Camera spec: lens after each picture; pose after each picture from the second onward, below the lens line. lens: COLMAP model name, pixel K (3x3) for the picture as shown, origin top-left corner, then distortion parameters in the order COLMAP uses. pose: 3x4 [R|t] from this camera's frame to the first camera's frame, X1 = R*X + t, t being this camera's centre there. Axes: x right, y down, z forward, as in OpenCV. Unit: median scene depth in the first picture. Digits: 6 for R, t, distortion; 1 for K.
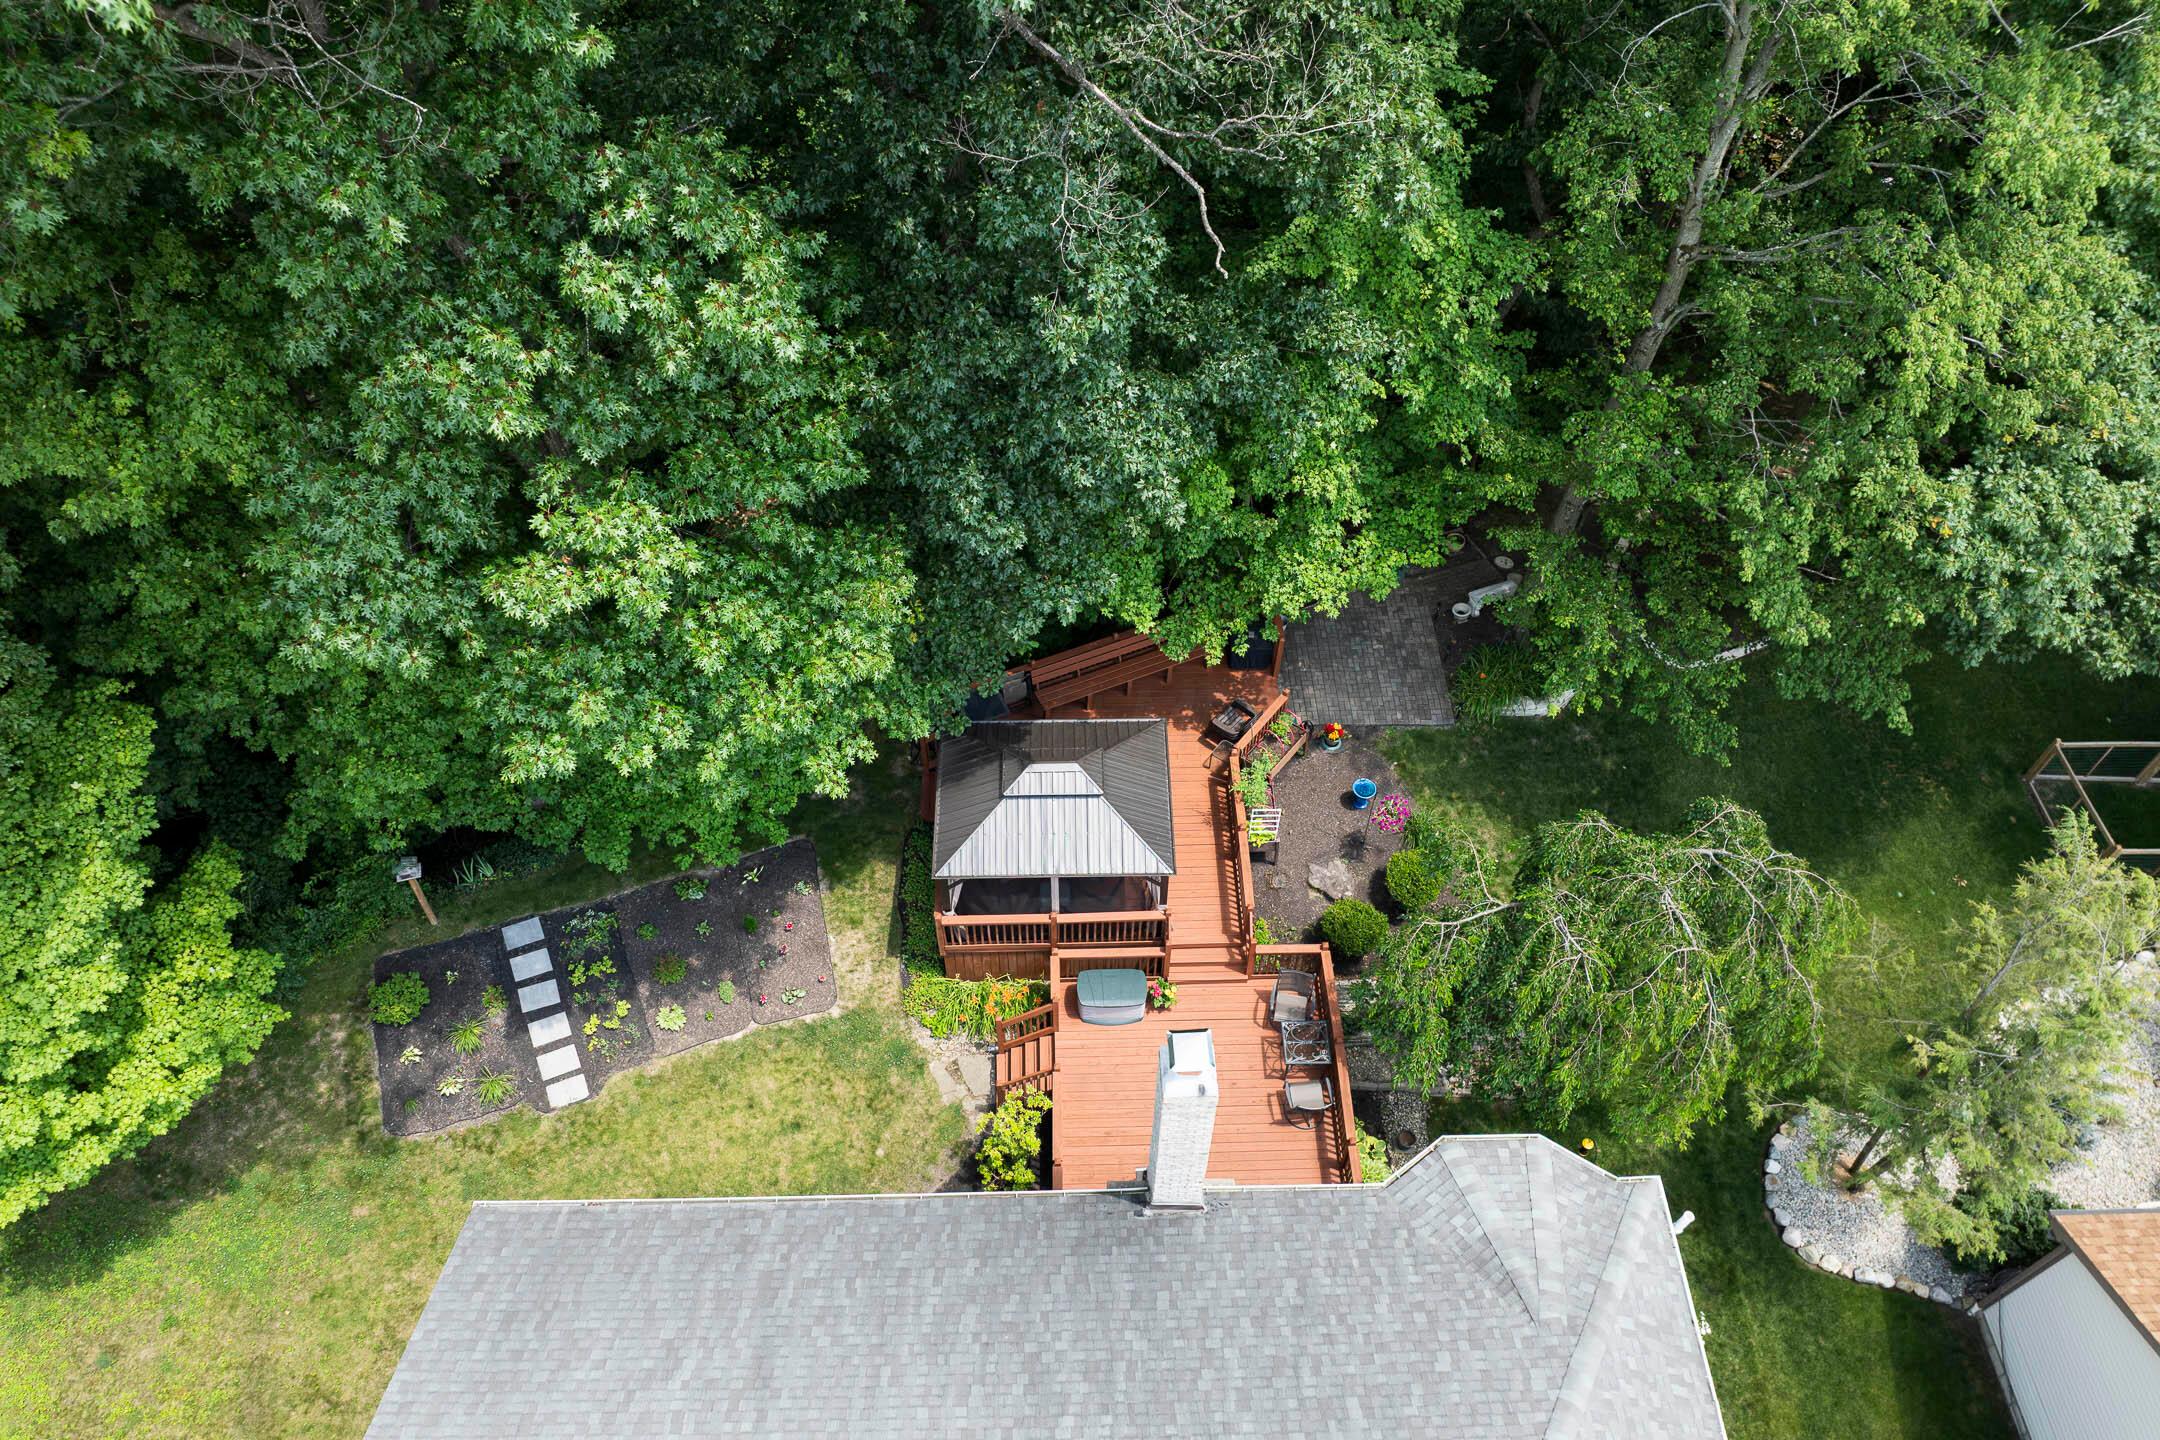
lens RADIAL K [[1506.3, 0, 1078.5], [0, 1506.3, 752.2], [0, 0, 1]] dist [-0.041186, -0.000459]
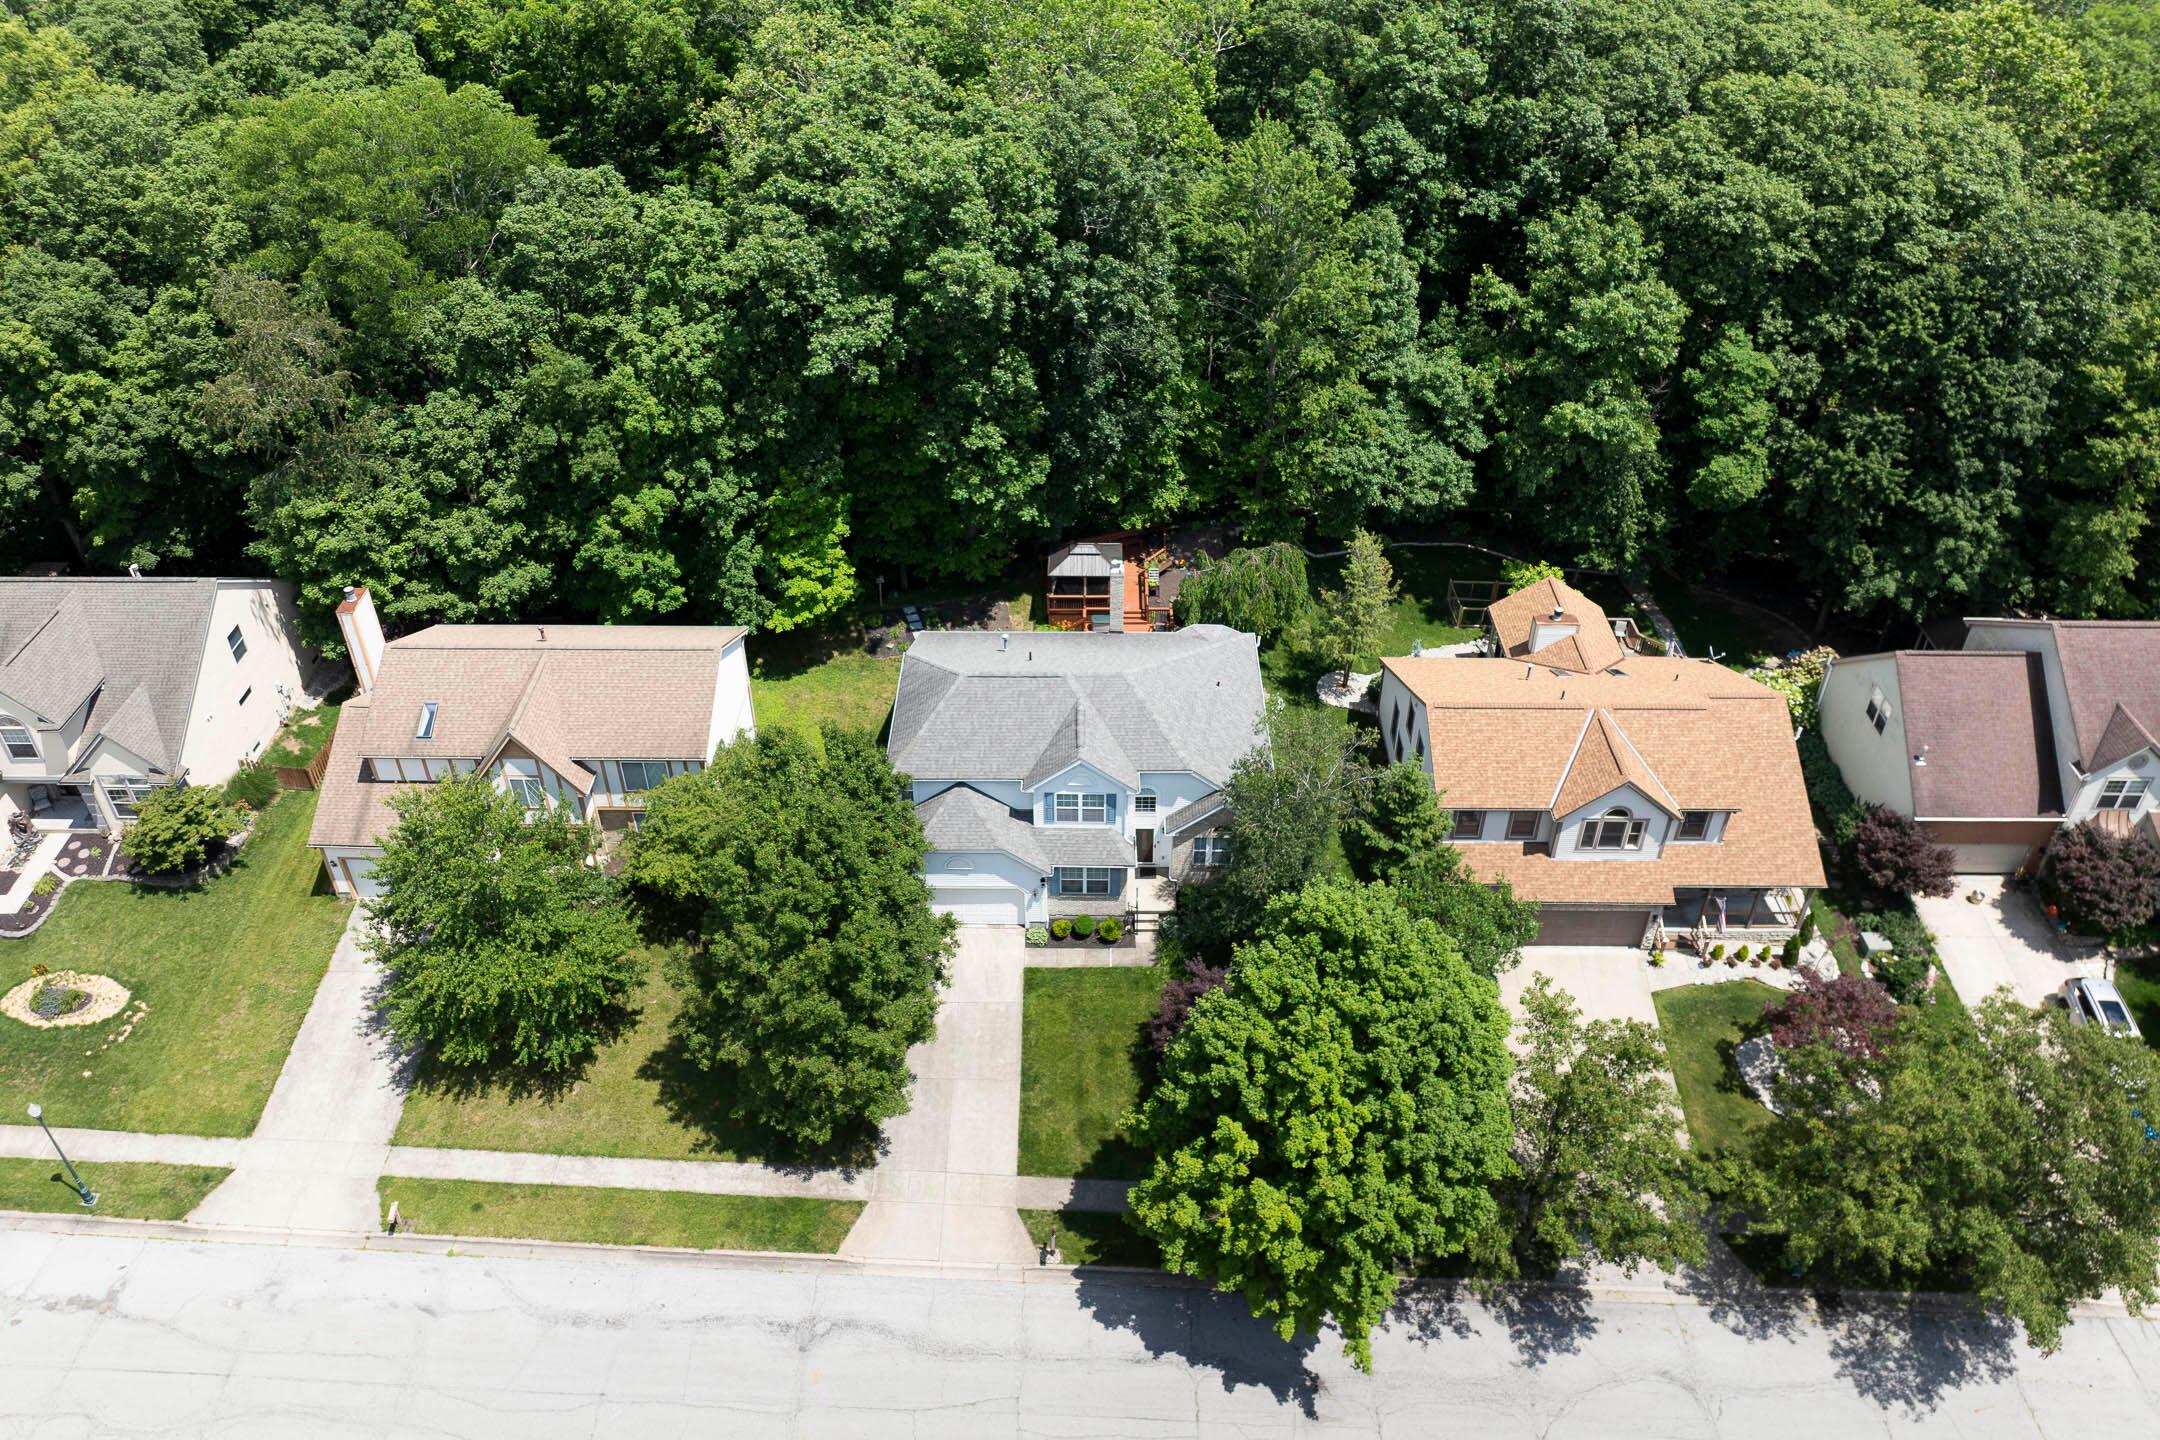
lens RADIAL K [[1506.3, 0, 1078.5], [0, 1506.3, 752.2], [0, 0, 1]] dist [-0.041186, -0.000459]
pose [[0.999378, 0.021569, -0.027912, 0.065028], [-0.027072, 0.976264, -0.214887, 1.076414], [0.022614, 0.215508, 0.976240, -1.958752]]
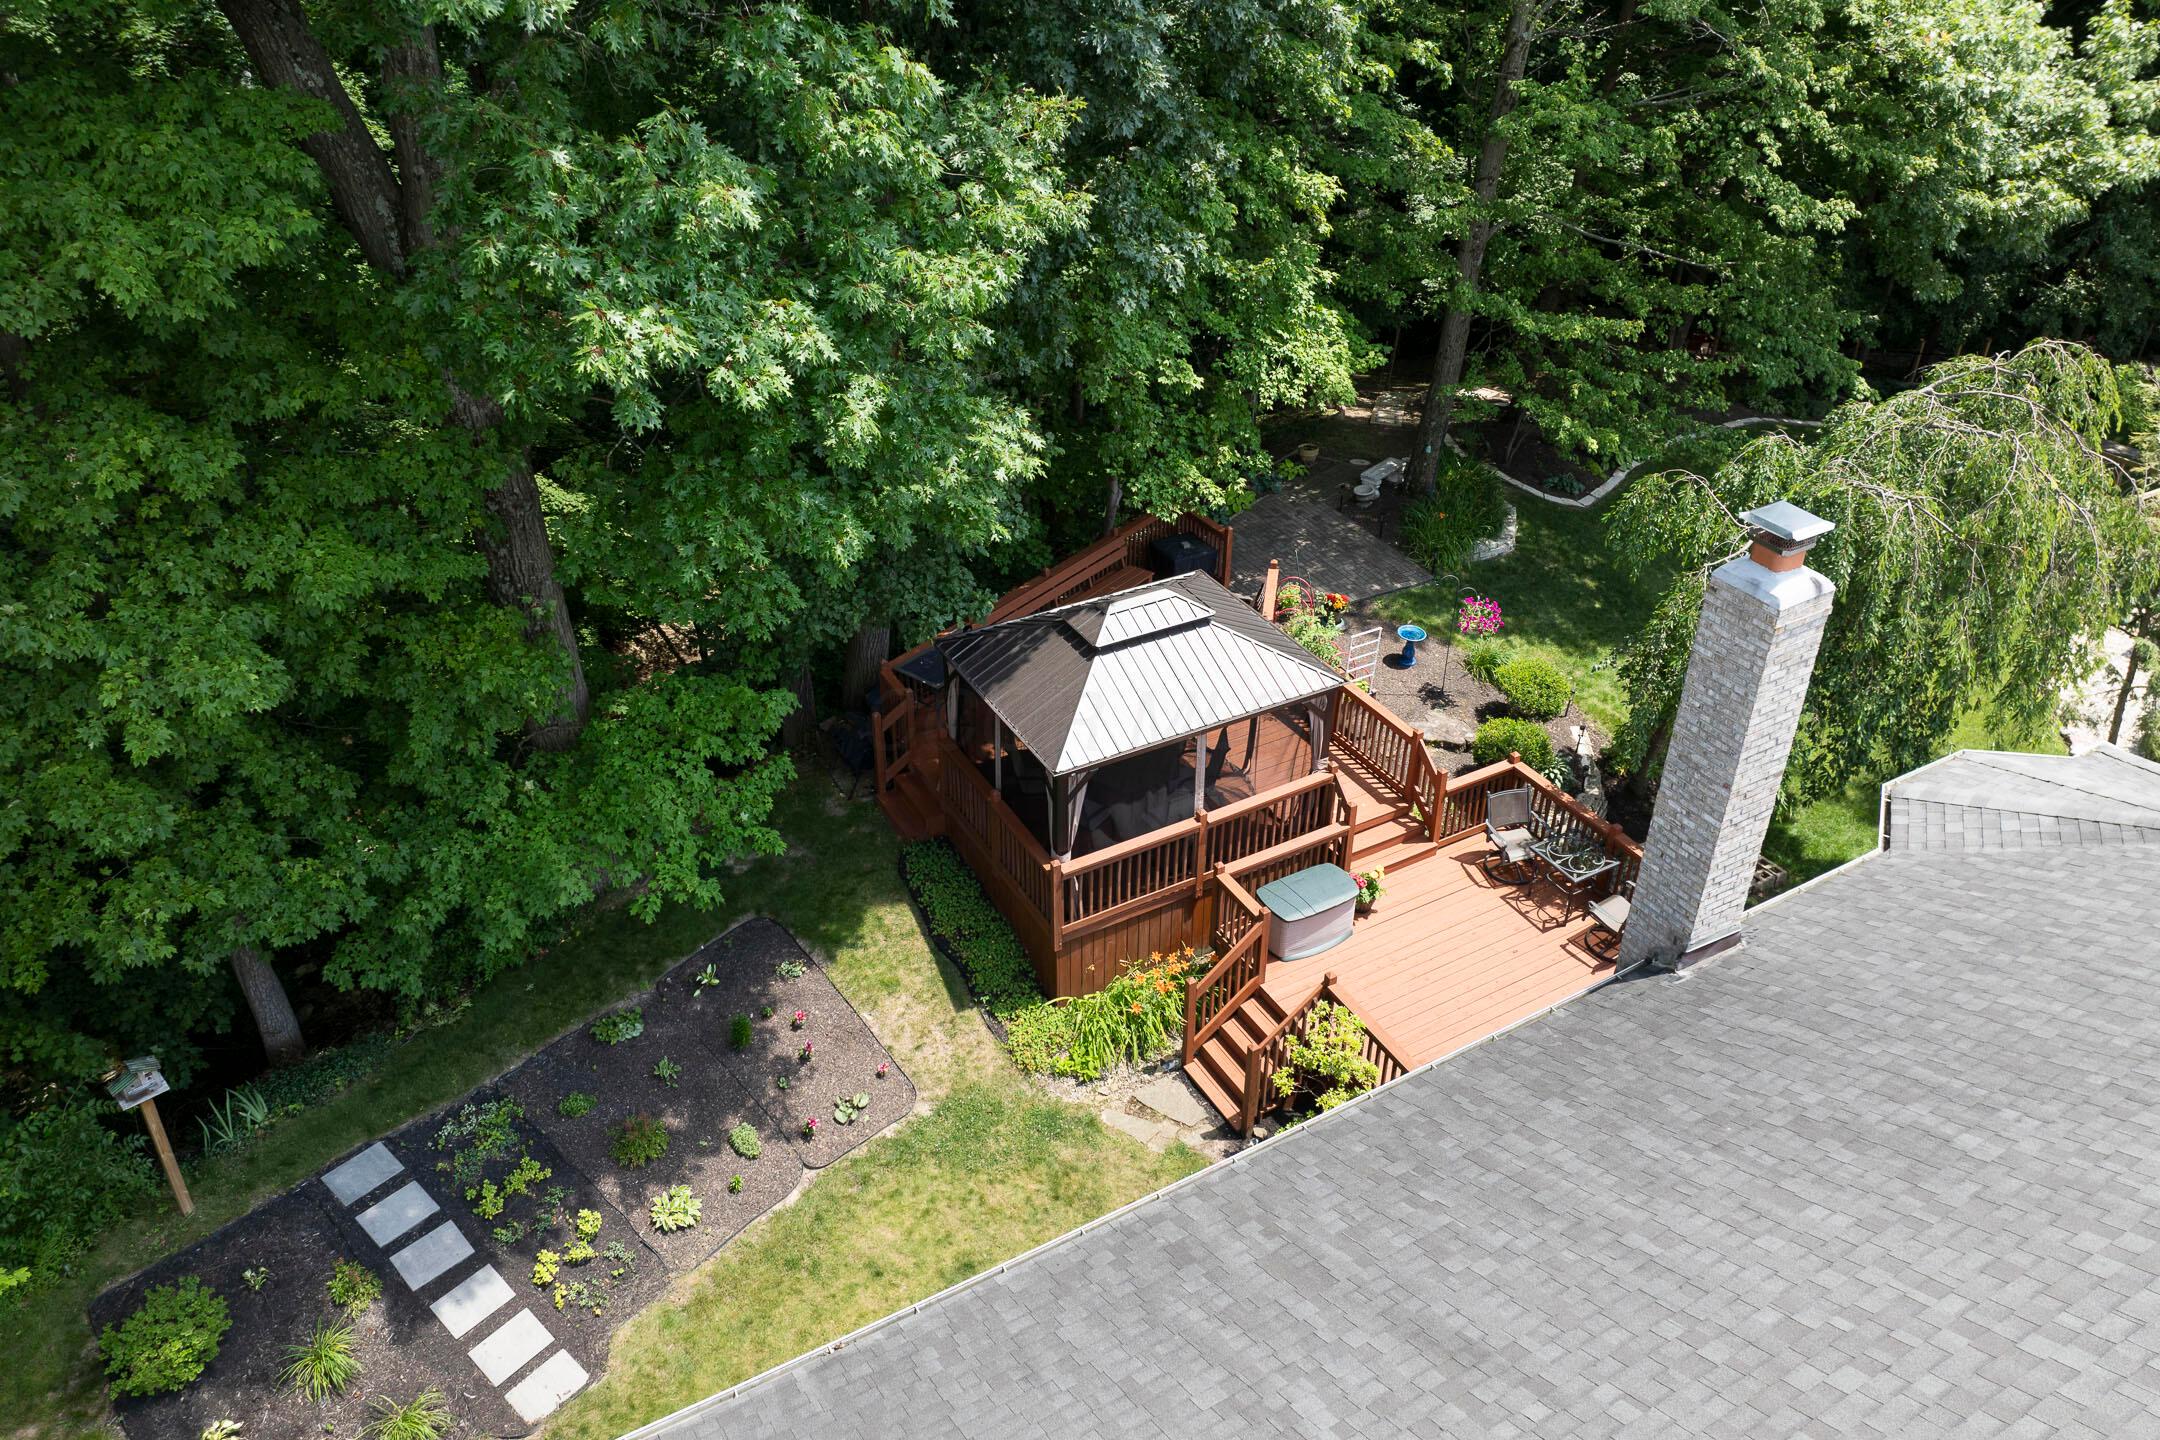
lens RADIAL K [[1504.3, 0, 1080.0], [0, 1504.3, 720.0], [0, 0, 1]] dist [-0.042354, 0.002034]
pose [[0.882123, -0.255938, 0.395417, -0.317681], [0.373875, 0.891072, -0.257309, 0.218797], [-0.286490, 0.374814, 0.881724, 0.375036]]
